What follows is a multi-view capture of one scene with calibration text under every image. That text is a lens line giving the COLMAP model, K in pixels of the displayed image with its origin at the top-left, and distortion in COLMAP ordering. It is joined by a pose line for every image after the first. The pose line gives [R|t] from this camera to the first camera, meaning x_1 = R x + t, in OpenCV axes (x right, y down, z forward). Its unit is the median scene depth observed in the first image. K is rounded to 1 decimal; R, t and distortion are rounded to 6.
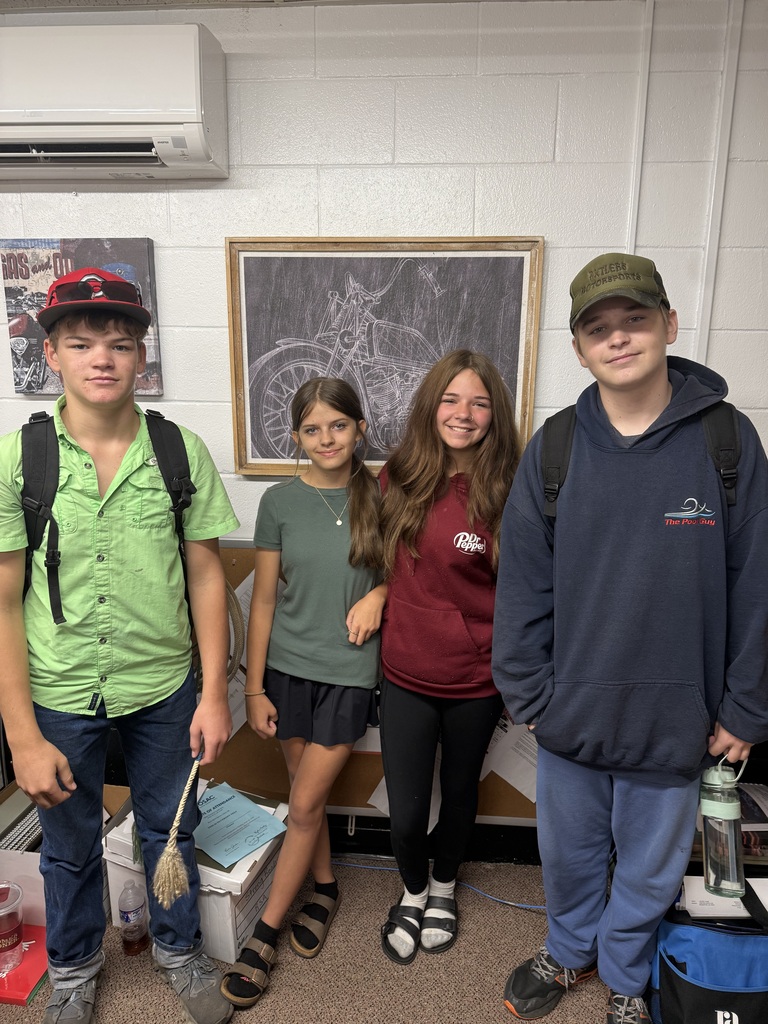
lens RADIAL K [[722.7, 0, 383.7], [0, 722.7, 512.2], [0, 0, 1]] dist [-0.073287, 0.022948]
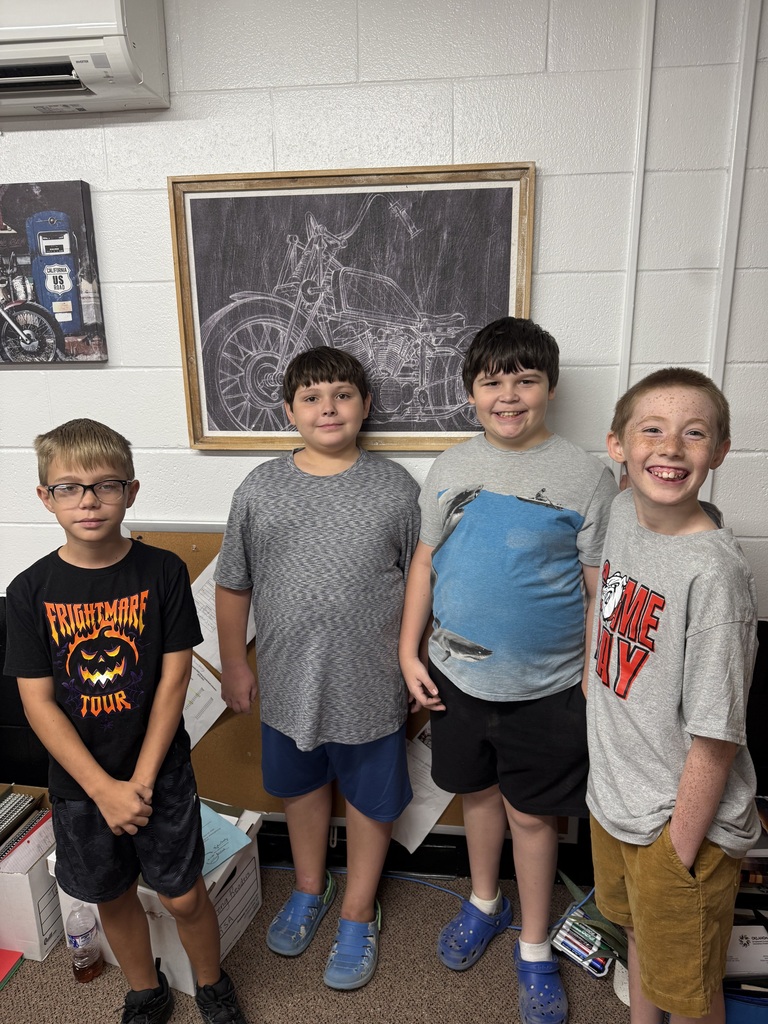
lens RADIAL K [[722.7, 0, 384.1], [0, 722.7, 513.5], [0, 0, 1]] dist [-0.073287, 0.022948]
pose [[0.999059, -0.011098, -0.041918, 0.072935], [0.012447, 0.999408, 0.032071, 0.001529], [0.041538, -0.032563, 0.998606, 0.132690]]
